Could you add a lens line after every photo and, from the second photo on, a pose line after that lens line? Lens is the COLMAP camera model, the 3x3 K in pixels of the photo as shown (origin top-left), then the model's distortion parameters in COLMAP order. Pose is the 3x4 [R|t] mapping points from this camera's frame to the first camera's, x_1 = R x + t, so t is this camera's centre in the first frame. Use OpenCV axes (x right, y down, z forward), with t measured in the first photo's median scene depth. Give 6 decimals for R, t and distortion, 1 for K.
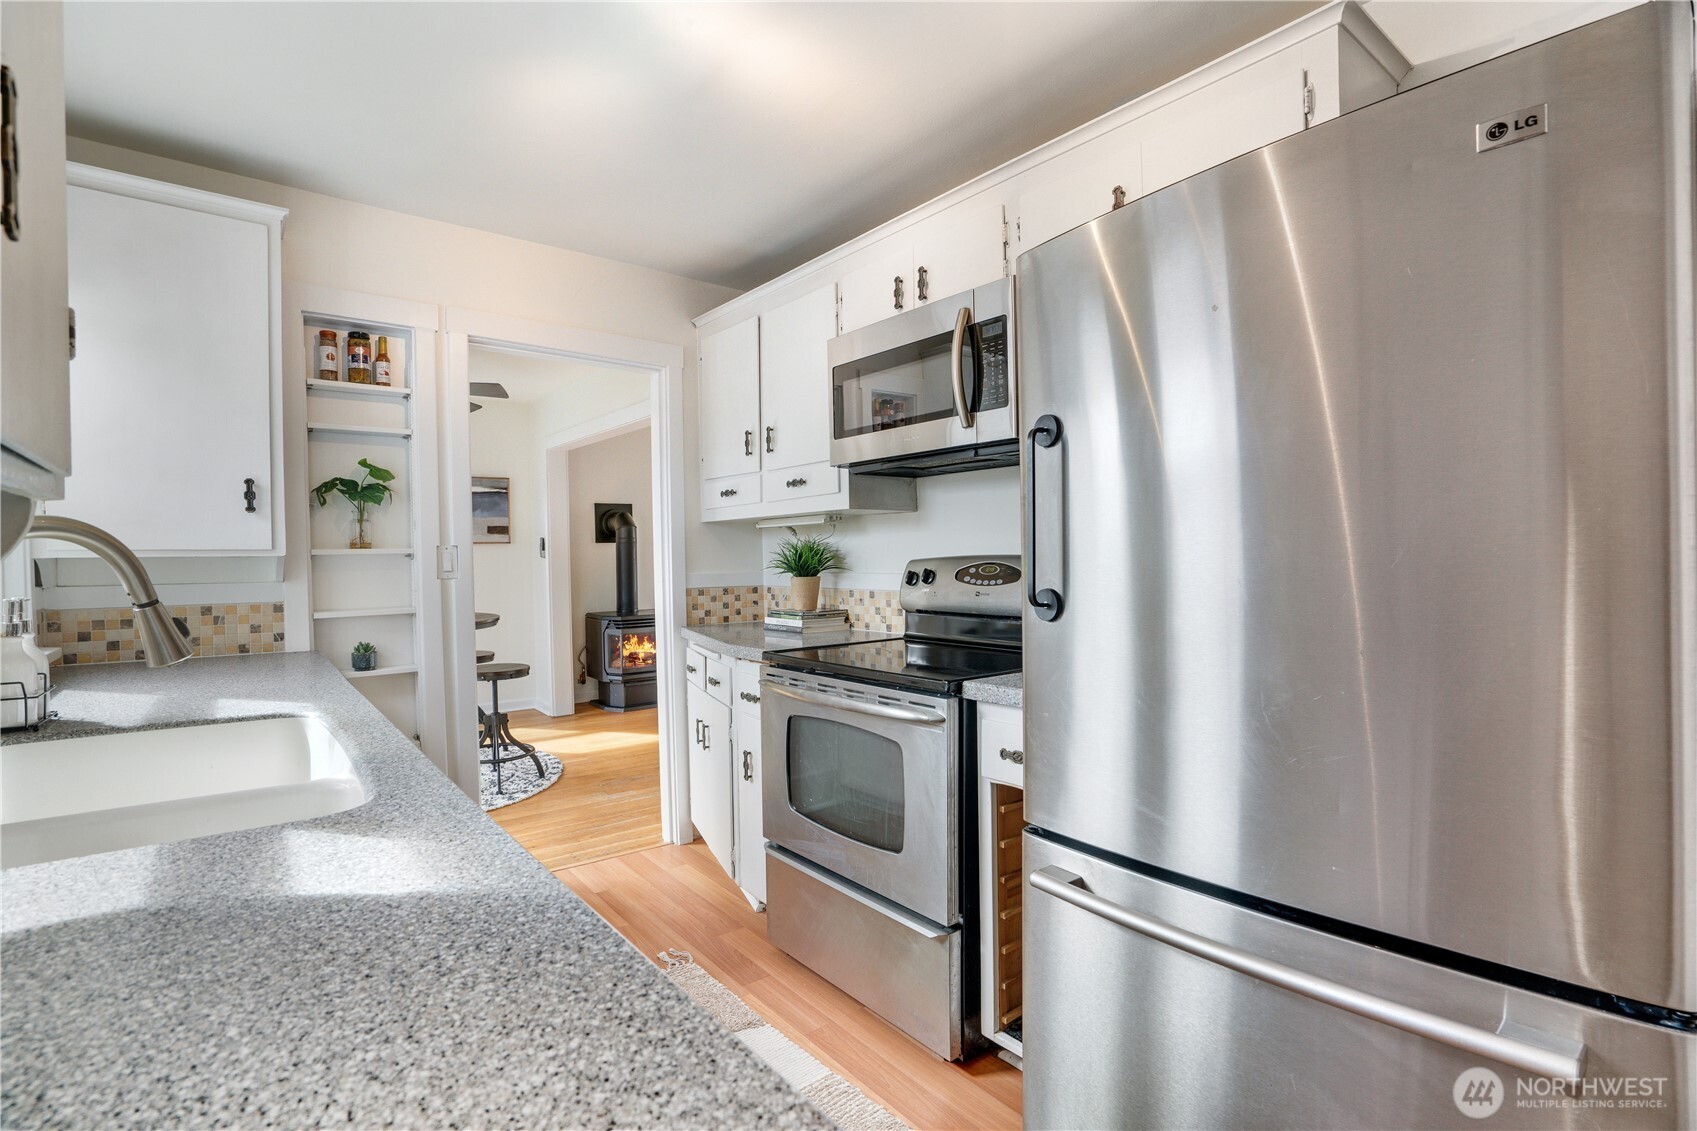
lens RADIAL K [[801.4, 0, 841.0], [0, 801.4, 564.9], [0, 0, 1]] dist [-0.011248, 0.000904]
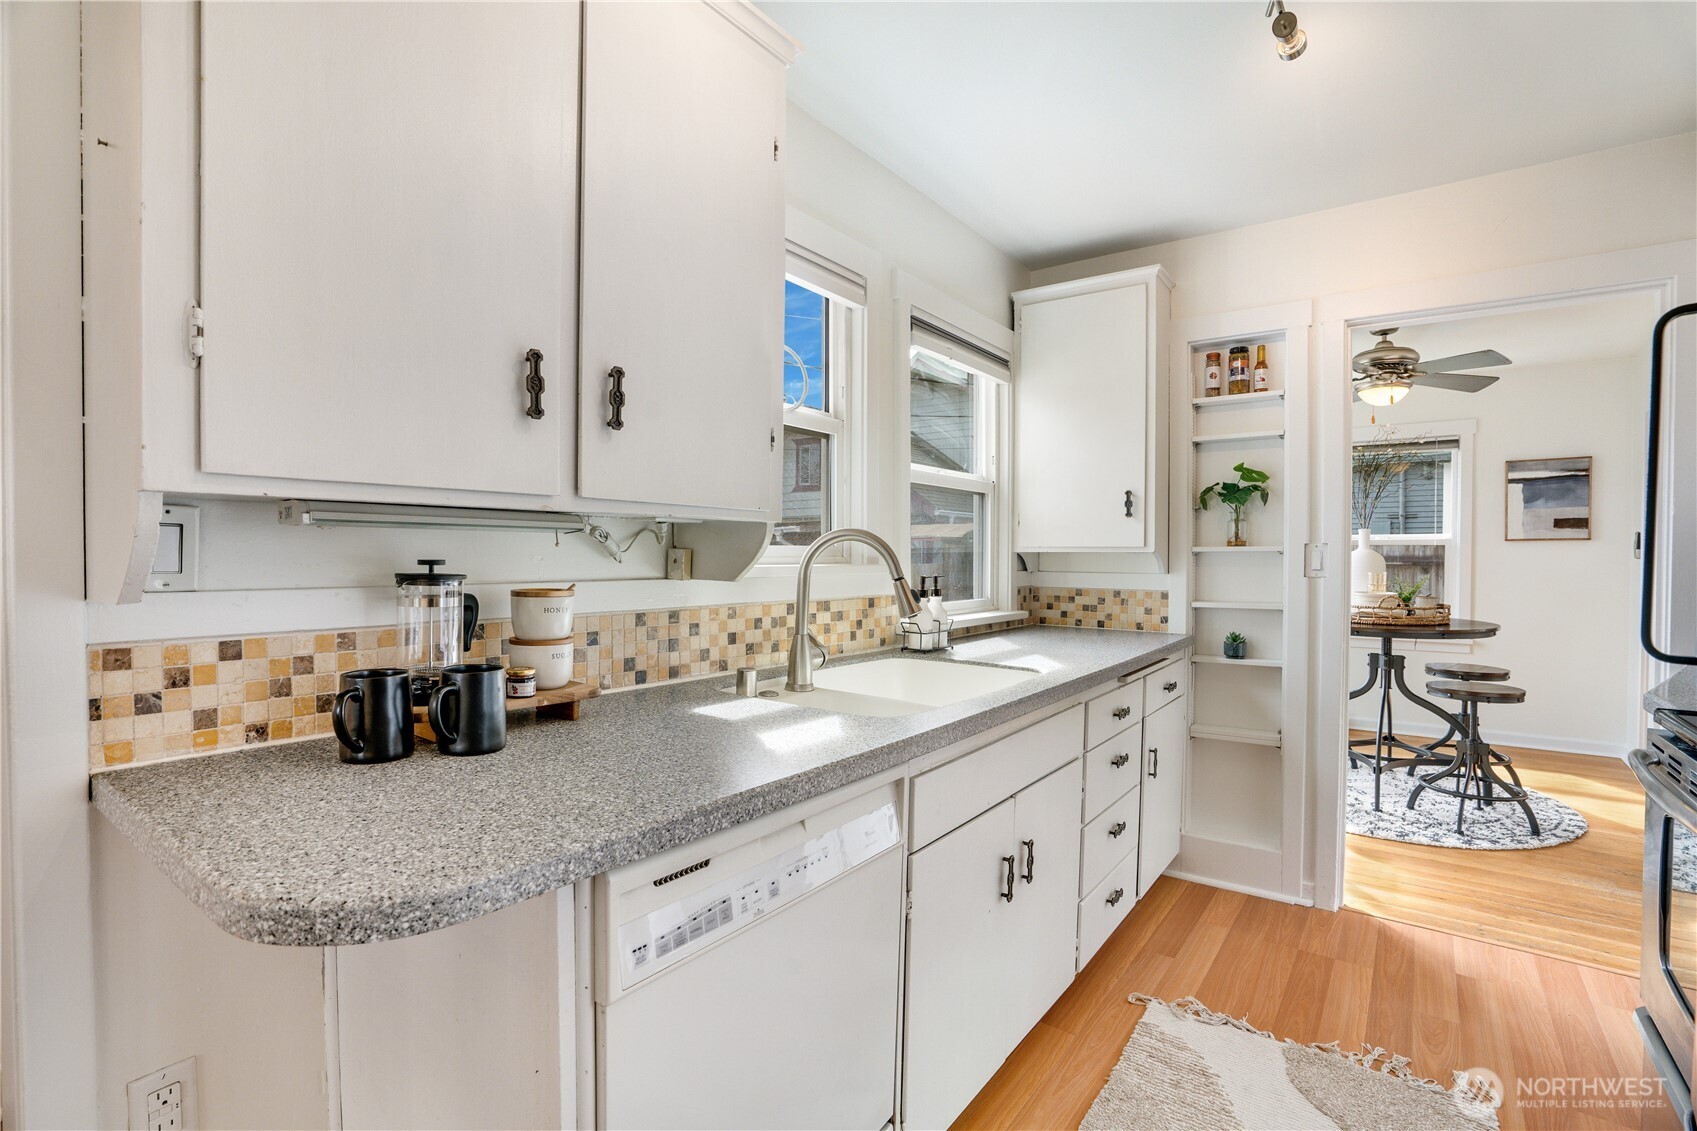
lens RADIAL K [[801.4, 0, 841.0], [0, 801.4, 564.9], [0, 0, 1]] dist [-0.011248, 0.000904]
pose [[0.267274, 0.021980, -0.963370, 0.305227], [-0.019795, 0.999654, 0.017316, -0.003229], [0.963417, 0.014442, 0.267617, 0.191459]]
